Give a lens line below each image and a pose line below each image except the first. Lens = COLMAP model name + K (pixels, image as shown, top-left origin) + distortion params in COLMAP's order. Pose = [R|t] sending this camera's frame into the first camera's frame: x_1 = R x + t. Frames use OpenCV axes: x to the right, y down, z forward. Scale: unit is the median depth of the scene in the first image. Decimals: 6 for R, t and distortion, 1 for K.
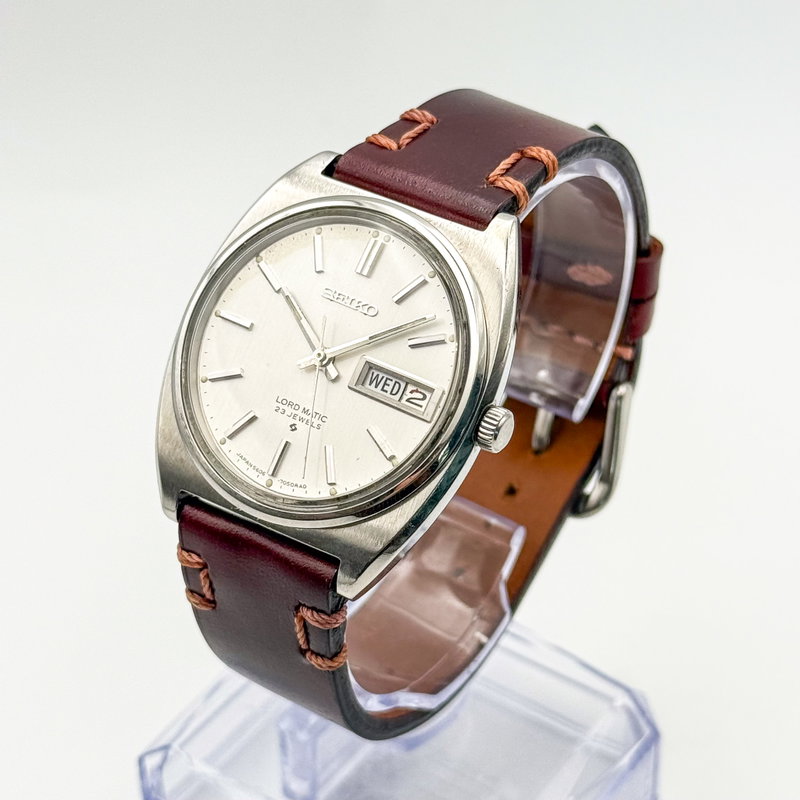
lens RADIAL K [[2291.0, 0, 393.2], [0, 2291.0, 399.8], [0, 0, 1]] dist [0.241385, 0.000000]
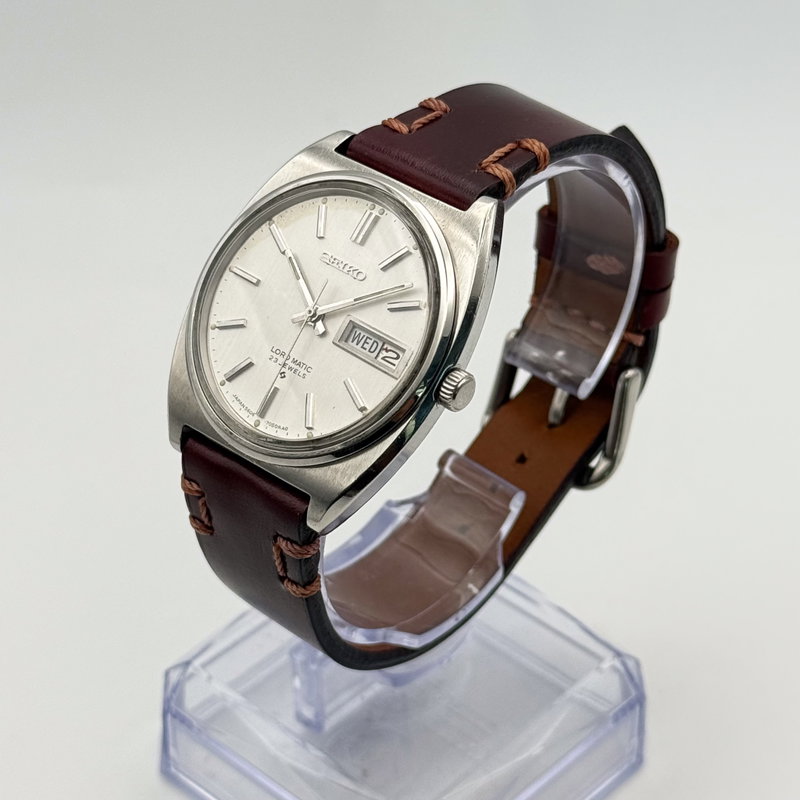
lens RADIAL K [[2291.0, 0, 406.0], [0, 2291.0, 396.5], [0, 0, 1]] dist [0.241385, 0.000000]
pose [[0.989510, 0.080931, -0.119663, 0.145156], [-0.081369, 0.996683, 0.001233, 0.015712], [0.119366, 0.008517, 0.992814, -0.093025]]
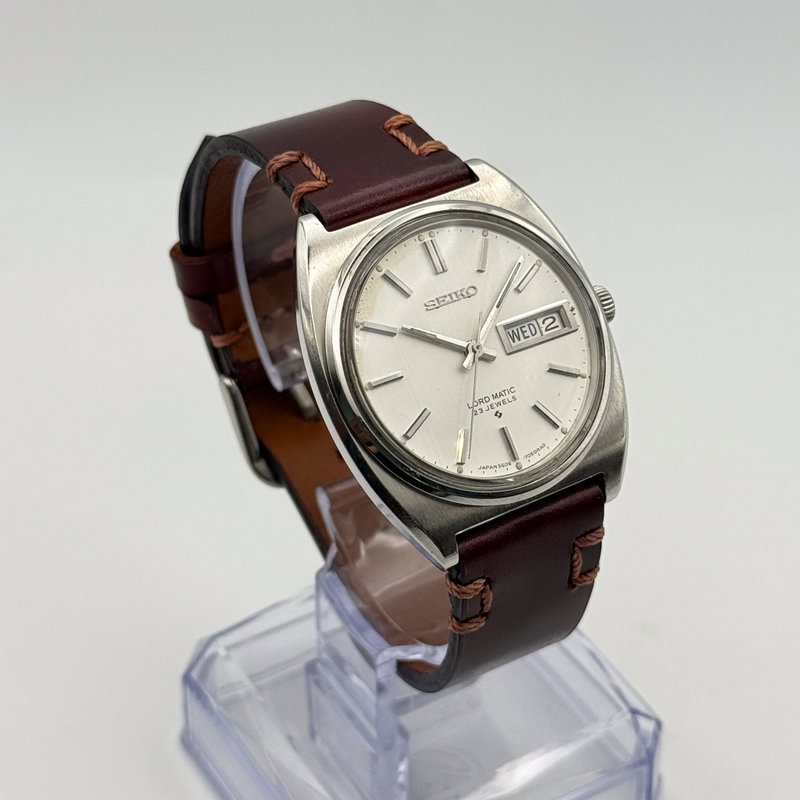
lens RADIAL K [[2291.0, 0, 401.4], [0, 2291.0, 402.9], [0, 0, 1]] dist [0.241385, 0.000000]
pose [[0.414318, -0.561175, 0.716536, -0.820149], [0.553547, 0.780307, 0.291044, -0.327031], [-0.722444, 0.276051, 0.633932, 0.329398]]
